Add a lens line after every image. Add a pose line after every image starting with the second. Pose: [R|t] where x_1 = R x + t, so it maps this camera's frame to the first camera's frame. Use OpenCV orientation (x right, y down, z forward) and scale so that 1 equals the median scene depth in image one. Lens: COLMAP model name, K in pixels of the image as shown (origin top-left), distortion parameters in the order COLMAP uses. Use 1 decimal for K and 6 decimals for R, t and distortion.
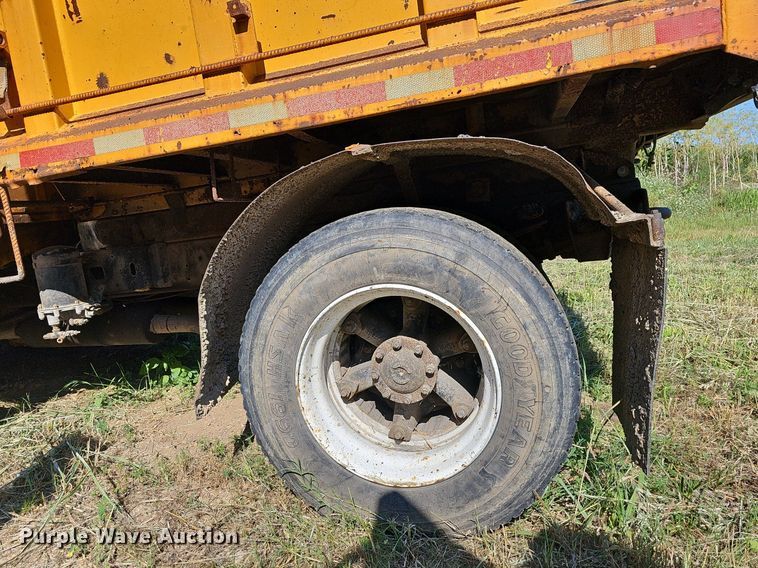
lens RADIAL K [[513.8, 0, 379.3], [0, 513.8, 283.9], [0, 0, 1]] dist [0.054650, -0.054329]
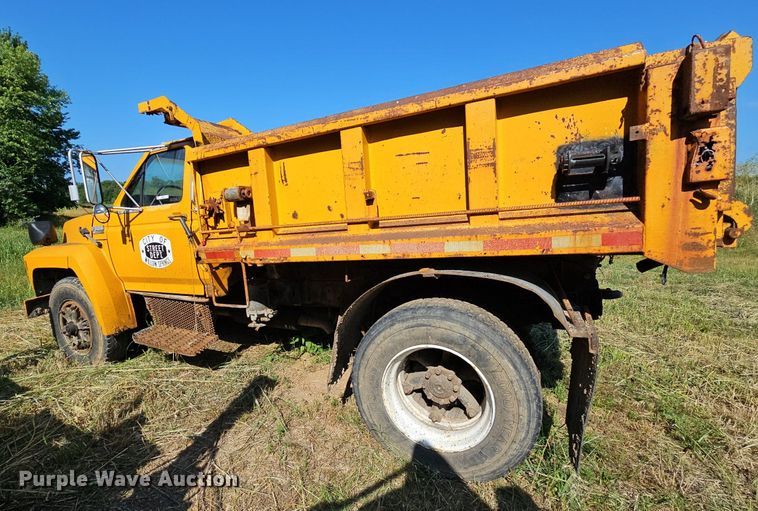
lens RADIAL K [[346.9, 0, 356.5], [0, 346.9, 267.3], [0, 0, 1]] dist [-0.001851, -0.000112]
pose [[0.978609, 0.083237, -0.188140, -0.046850], [-0.078151, 0.996351, 0.034307, -0.265642], [0.190309, -0.018870, 0.981543, -0.244409]]
